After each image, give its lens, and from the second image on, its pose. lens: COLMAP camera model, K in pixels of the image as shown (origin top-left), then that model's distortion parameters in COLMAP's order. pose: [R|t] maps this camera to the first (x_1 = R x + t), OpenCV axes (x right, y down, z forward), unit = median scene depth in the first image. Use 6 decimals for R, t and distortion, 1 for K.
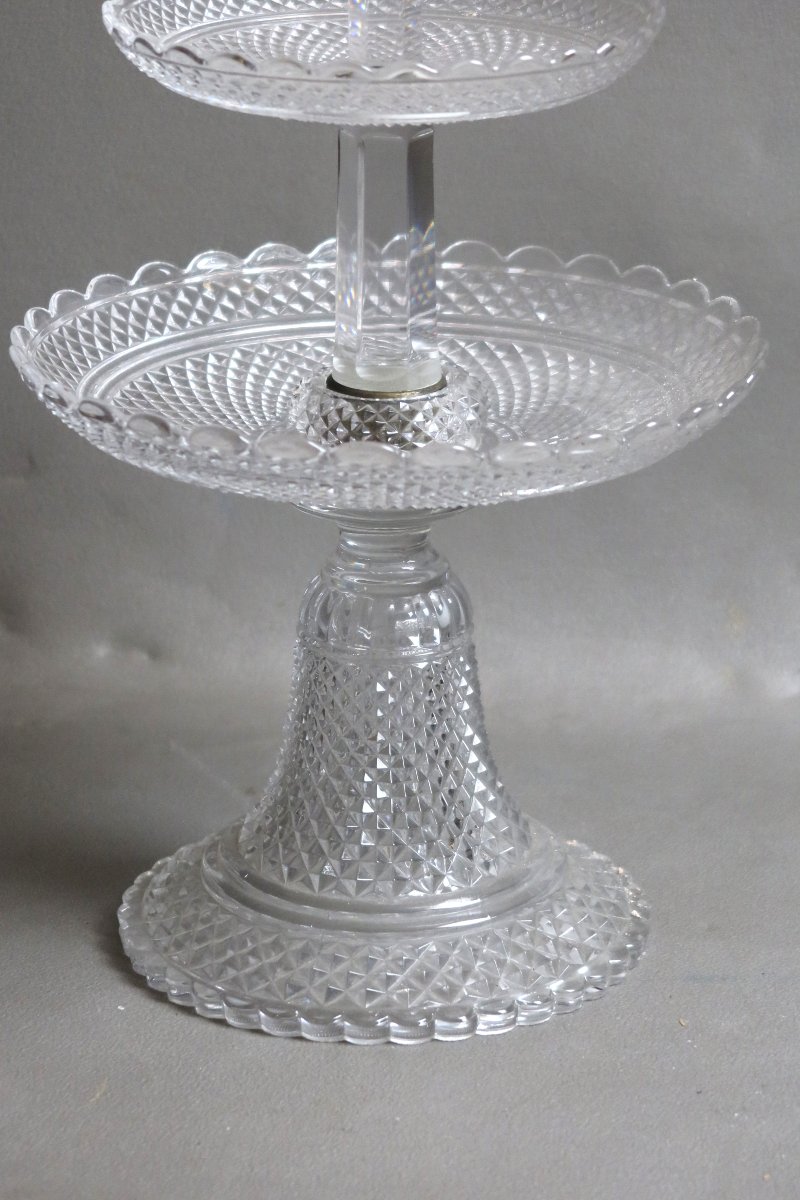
lens RADIAL K [[4440.1, 0, 411.9], [0, 4440.1, 594.5], [0, 0, 1]] dist [-0.023756, 0.000000]
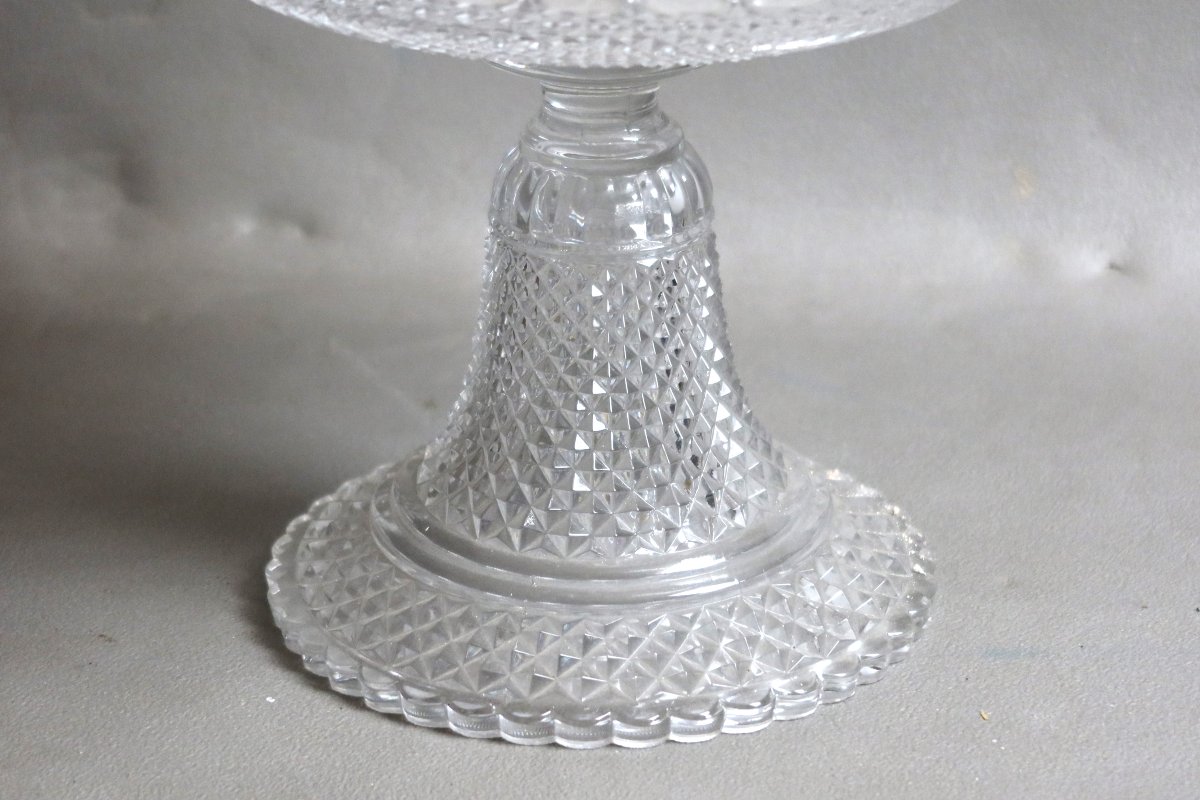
lens RADIAL K [[4440.1, 0, 601.1], [0, 4440.1, 390.9], [0, 0, 1]] dist [-0.023756, 0.000000]
pose [[0.999962, -0.007369, 0.004715, -0.010043], [0.007019, 0.997490, 0.070461, -0.016552], [-0.005222, -0.070426, 0.997503, 0.216110]]
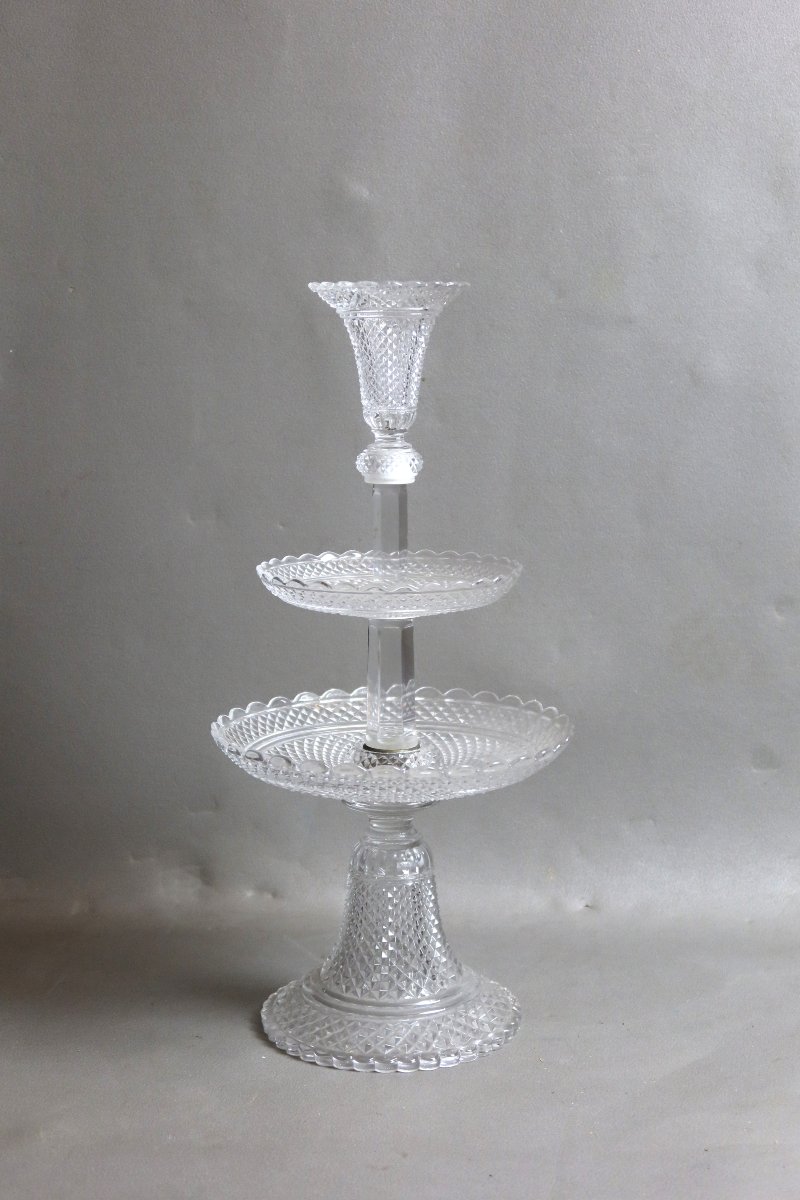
lens RADIAL K [[1895.3, 0, 407.6], [0, 1895.3, 594.8], [0, 0, 1]] dist [0.030360, 0.000000]
pose [[0.999609, -0.008327, 0.026685, -0.021109], [0.012963, 0.983840, -0.178581, 0.040910], [-0.024766, 0.178858, 0.983563, 0.108111]]
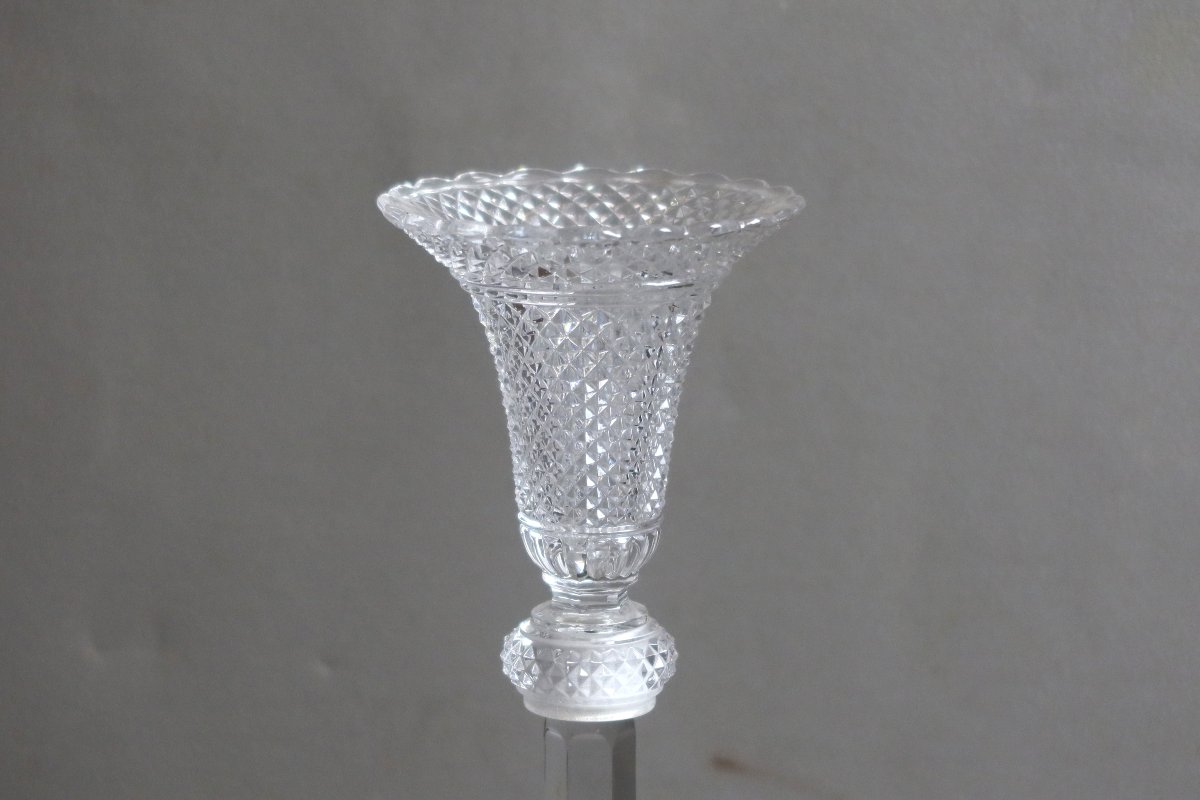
lens RADIAL K [[4440.1, 0, 600.8], [0, 4440.1, 397.6], [0, 0, 1]] dist [-0.023756, 0.000000]
pose [[0.999993, -0.000647, 0.003775, -0.006729], [0.001132, 0.991550, -0.129720, -0.116971], [-0.003659, 0.129723, 0.991544, 0.176469]]
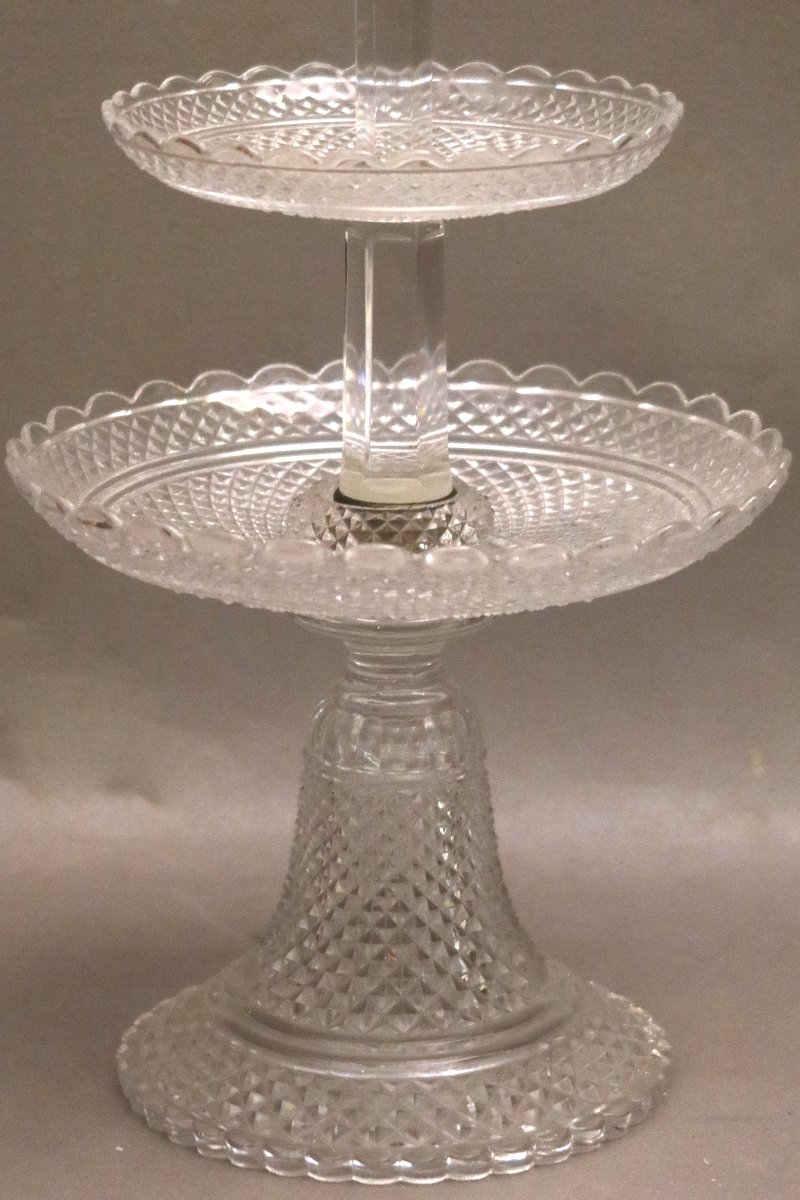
lens RADIAL K [[4440.1, 0, 404.6], [0, 4440.1, 606.7], [0, 0, 1]] dist [-0.023756, 0.000000]
pose [[0.999995, -0.001836, -0.002649, -0.001230], [0.001684, 0.998416, -0.056233, 0.030199], [0.002748, 0.056229, 0.998414, 0.037247]]
